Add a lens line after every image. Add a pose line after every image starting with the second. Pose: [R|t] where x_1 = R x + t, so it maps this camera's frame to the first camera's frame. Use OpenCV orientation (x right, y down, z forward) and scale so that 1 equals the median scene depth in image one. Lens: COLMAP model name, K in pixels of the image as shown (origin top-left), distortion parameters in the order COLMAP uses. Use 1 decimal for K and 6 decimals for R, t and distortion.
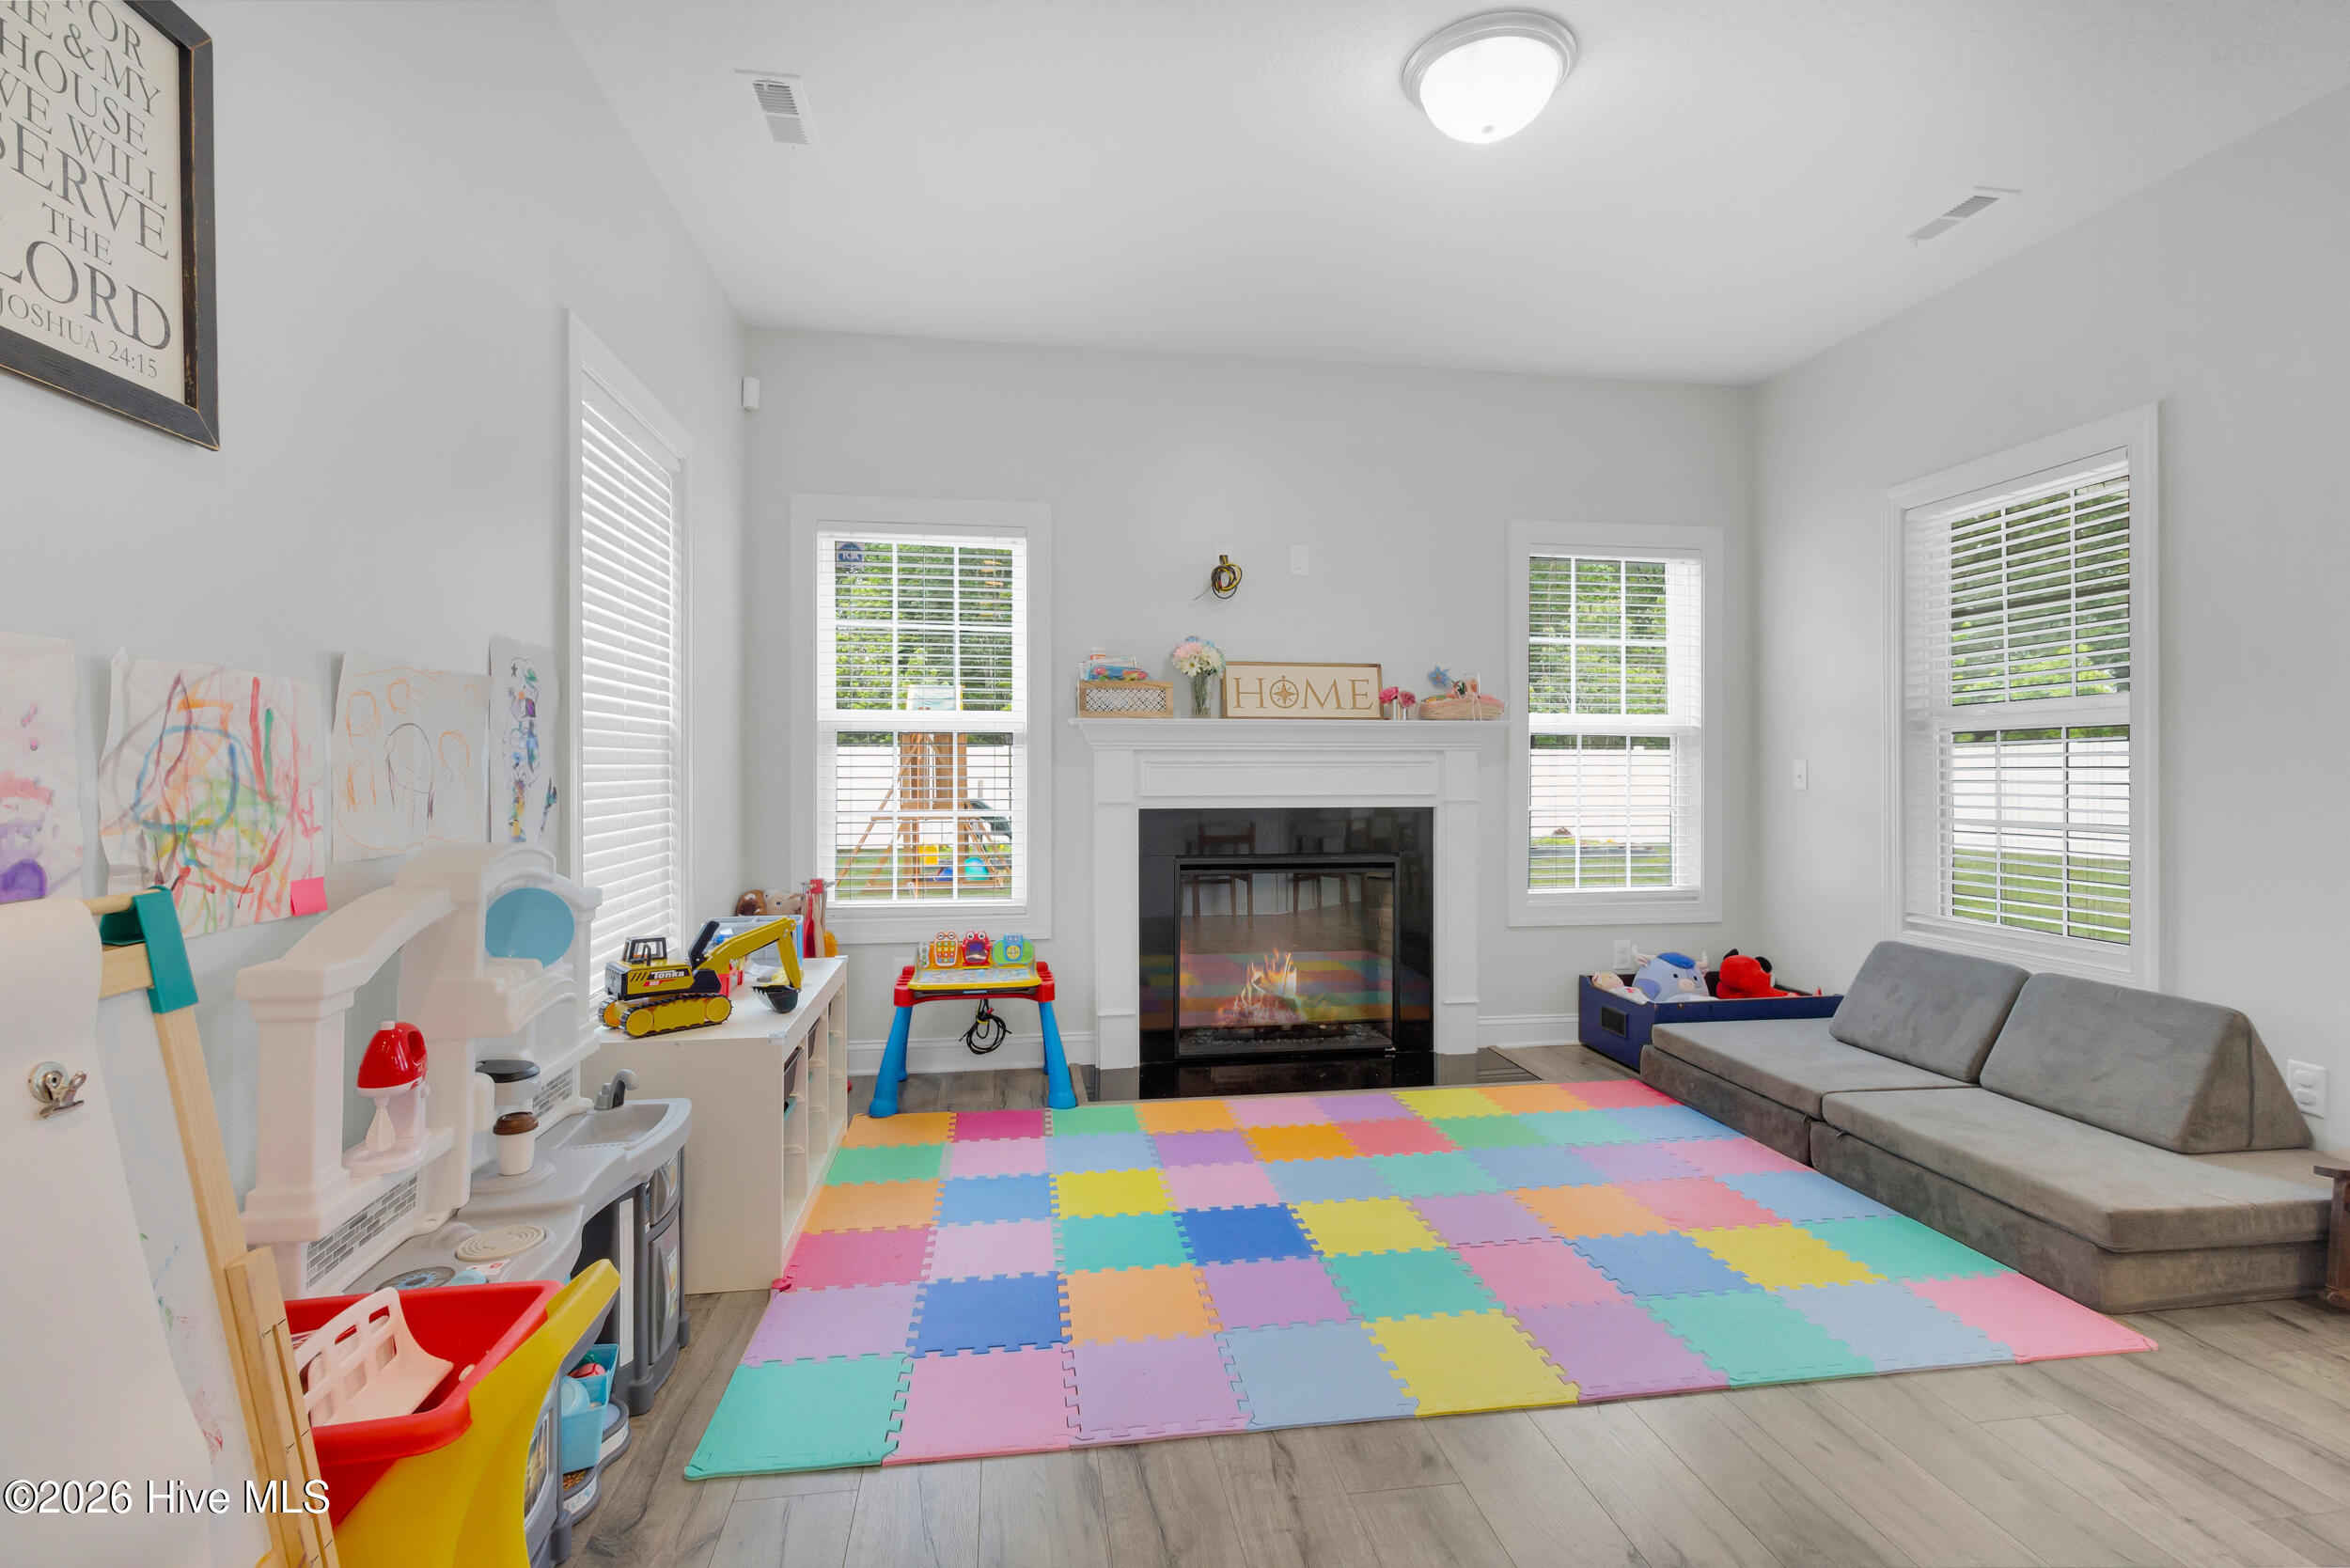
lens RADIAL K [[1094.0, 0, 1186.8], [0, 1094.0, 768.7], [0, 0, 1]] dist [0.006266, -0.000959]
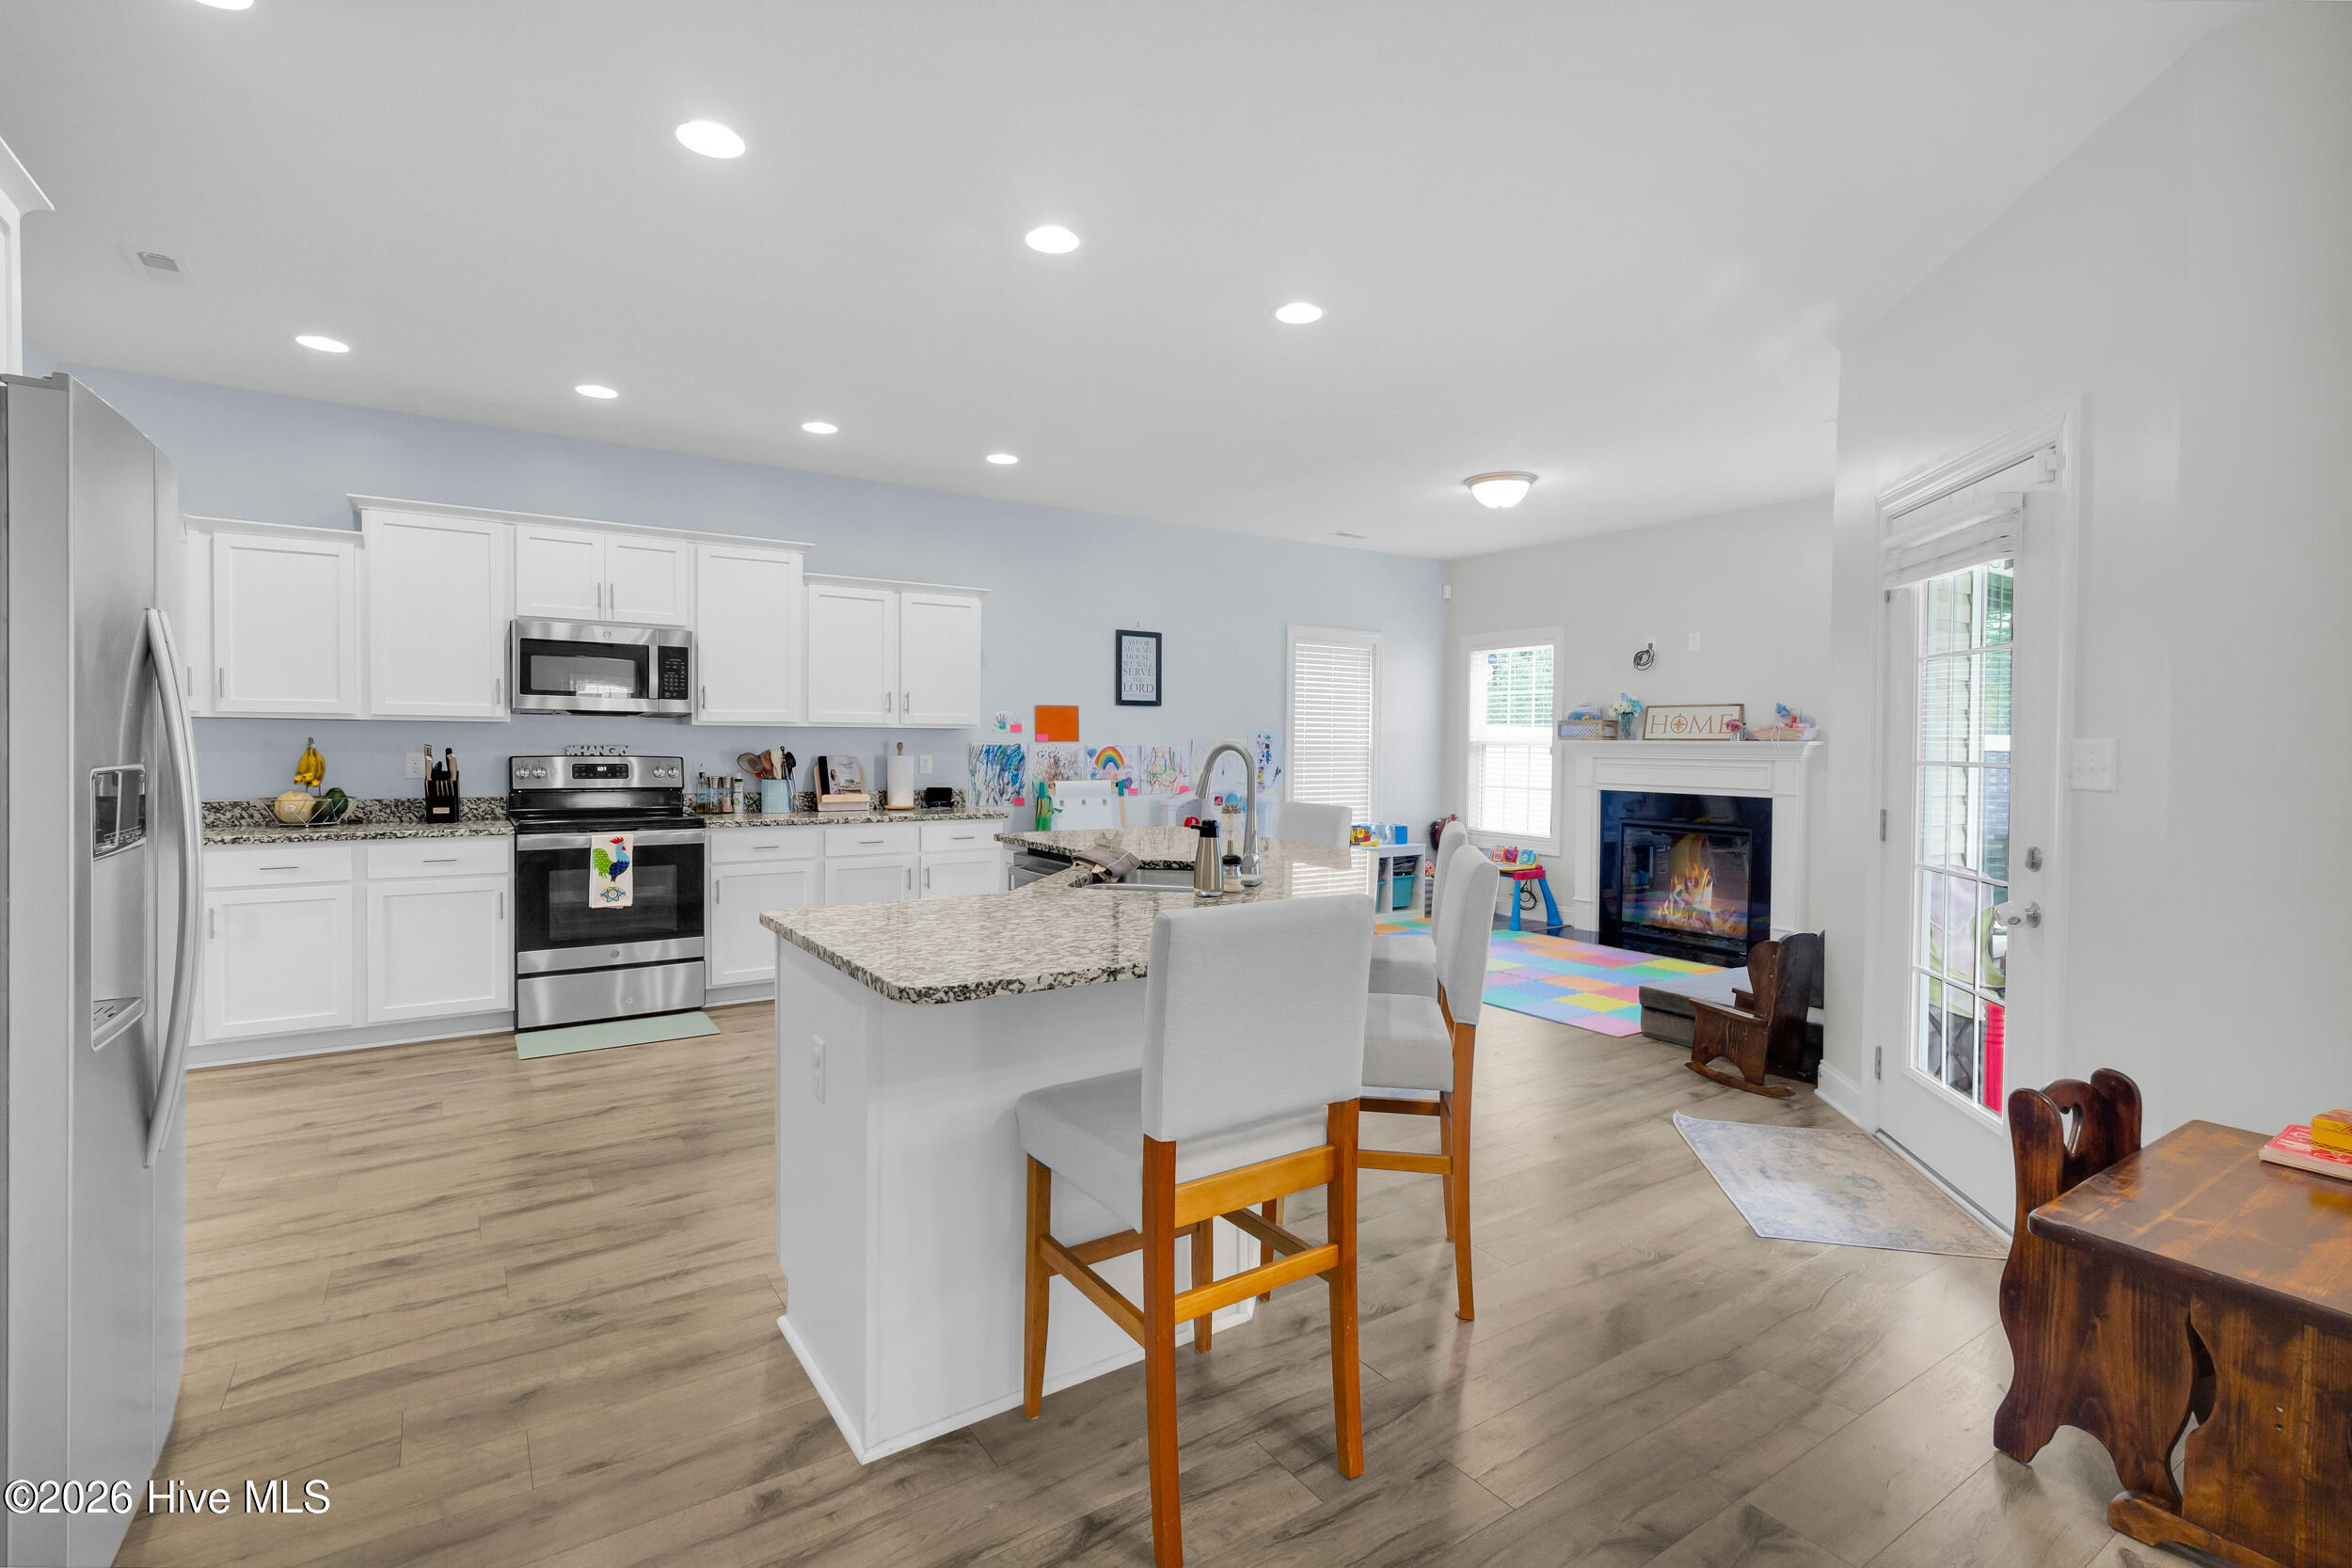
lens RADIAL K [[1094.7, 0, 1173.5], [0, 1094.7, 767.7], [0, 0, 1]] dist [0.006266, -0.000959]
pose [[0.418654, 0.024866, -0.907805, 1.302870], [-0.011632, 0.999690, 0.022018, -0.031203], [0.908071, 0.001341, 0.418813, -0.395546]]
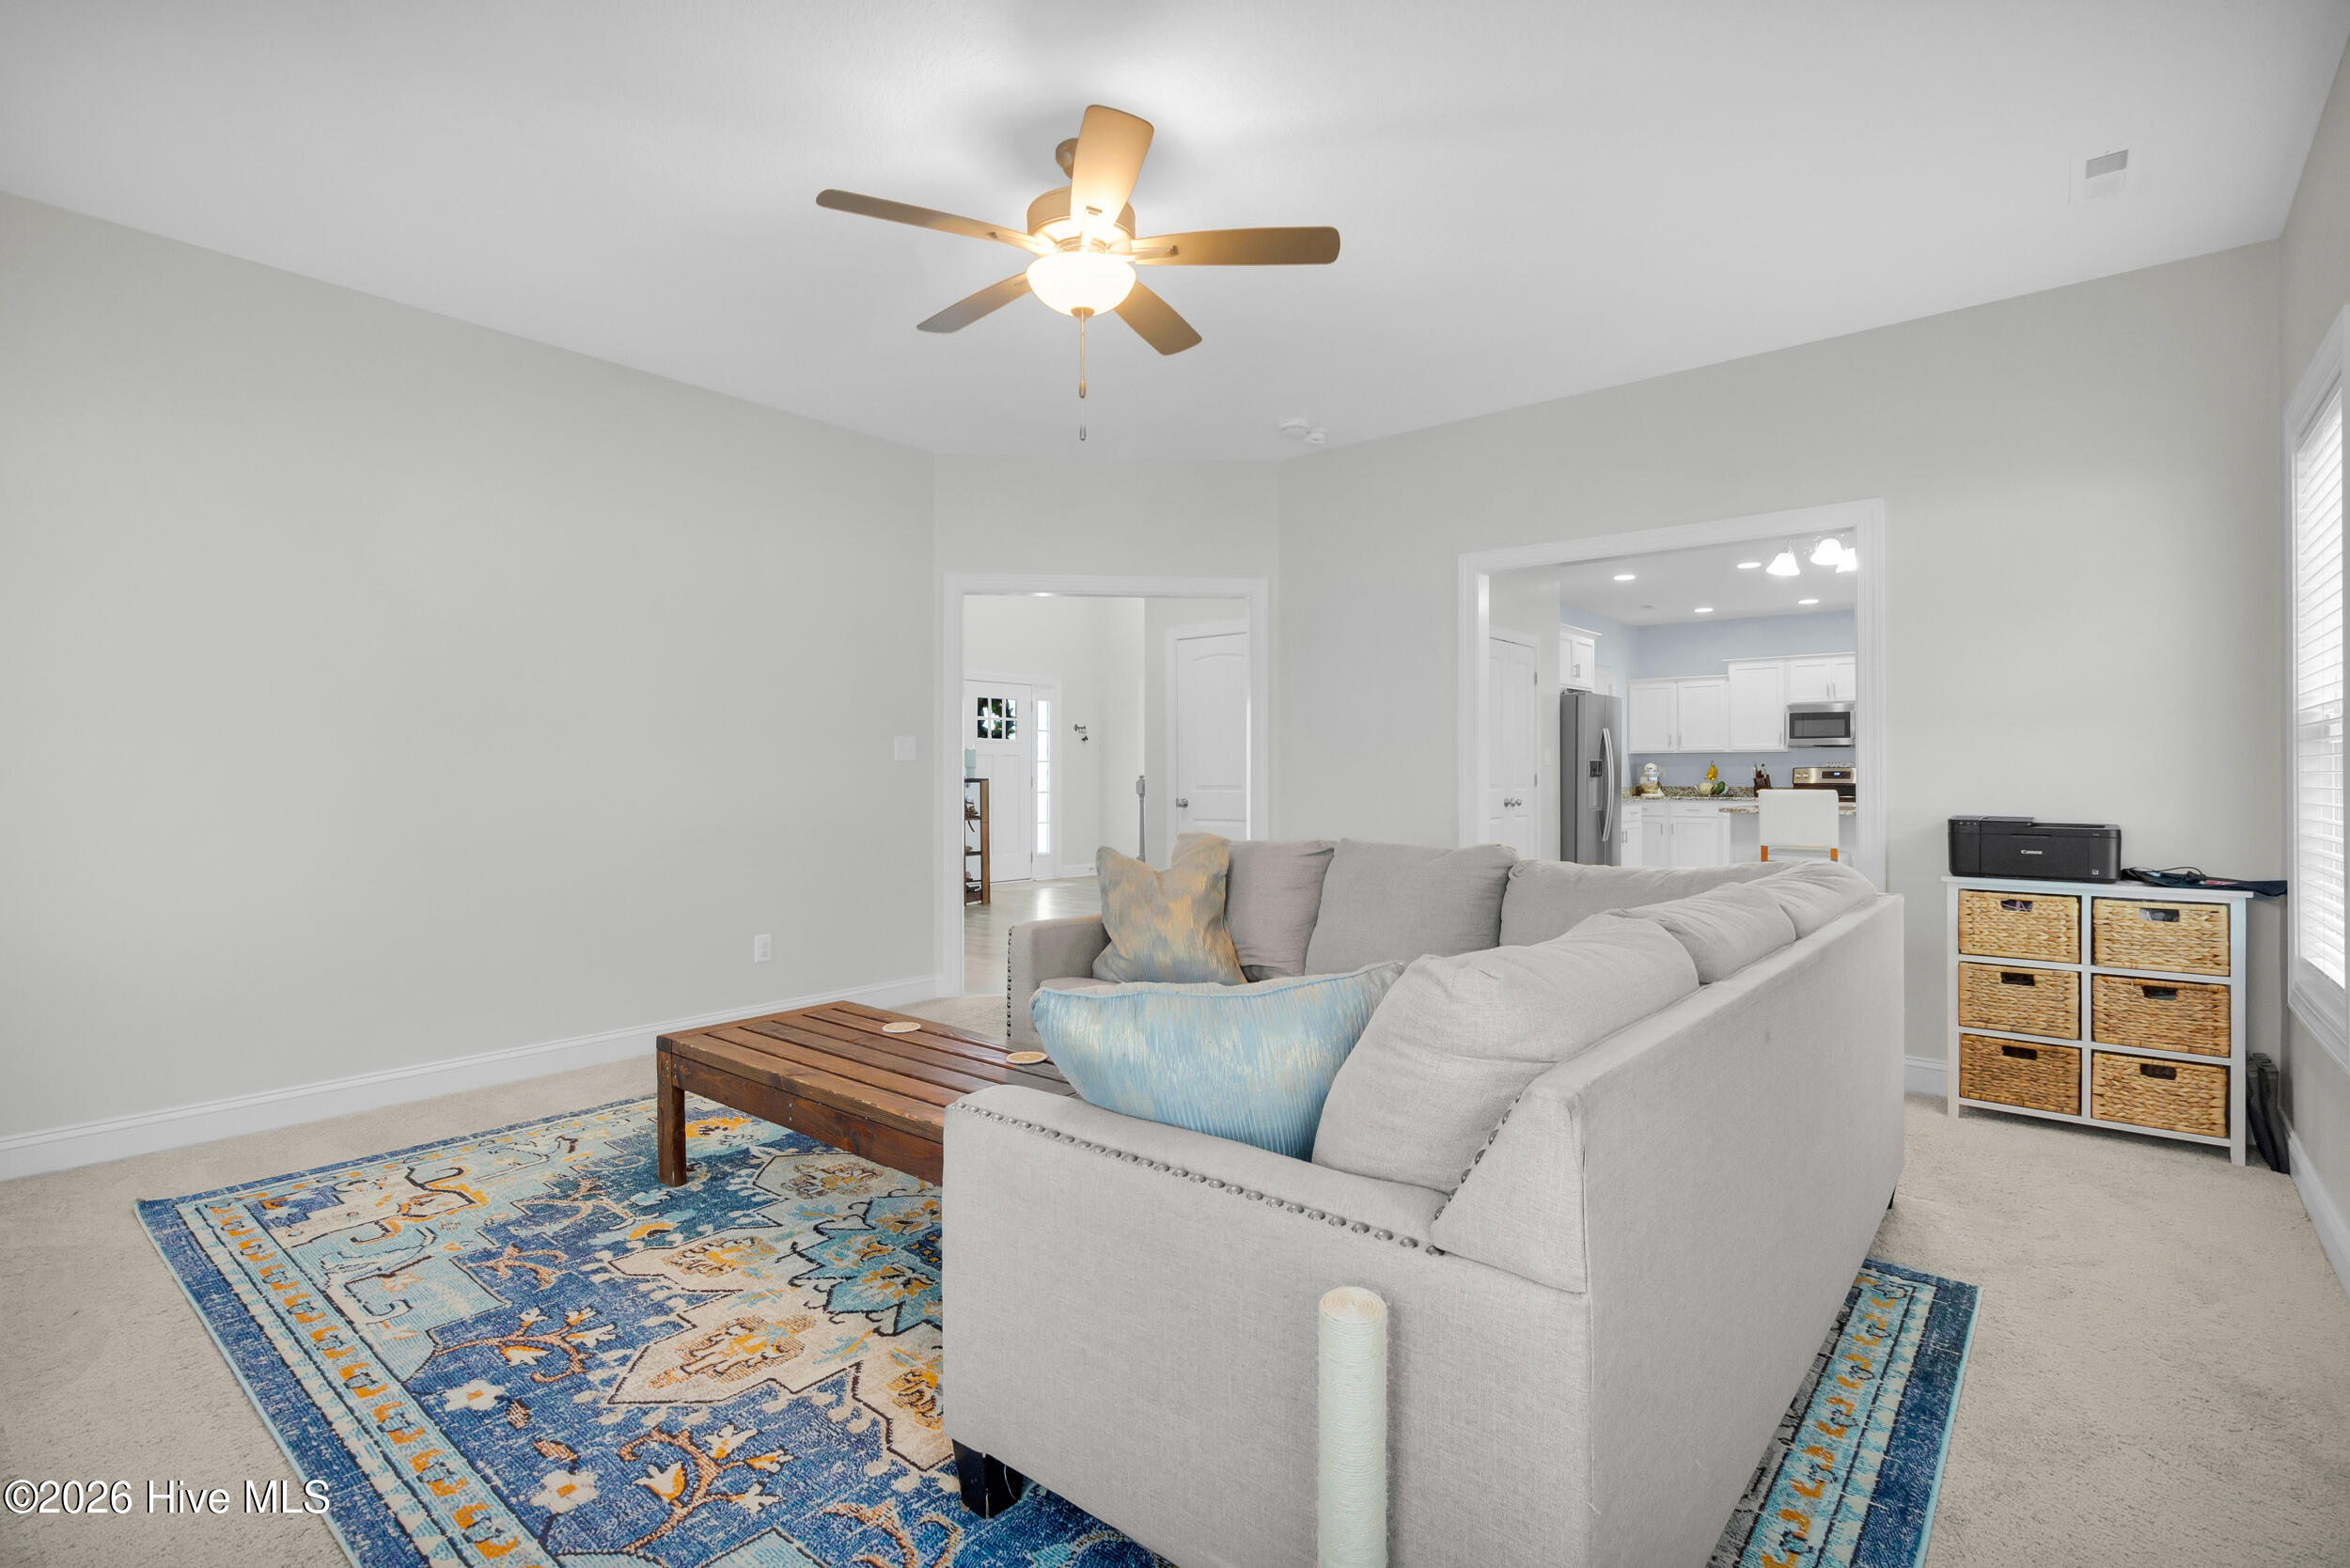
lens RADIAL K [[1094.0, 0, 1174.3], [0, 1094.0, 779.4], [0, 0, 1]] dist [0.006266, -0.000959]
pose [[-0.752952, 0.006797, -0.658040, 2.783794], [0.001249, 0.999960, 0.008900, -0.004212], [0.658074, 0.005880, -0.752930, 0.485008]]
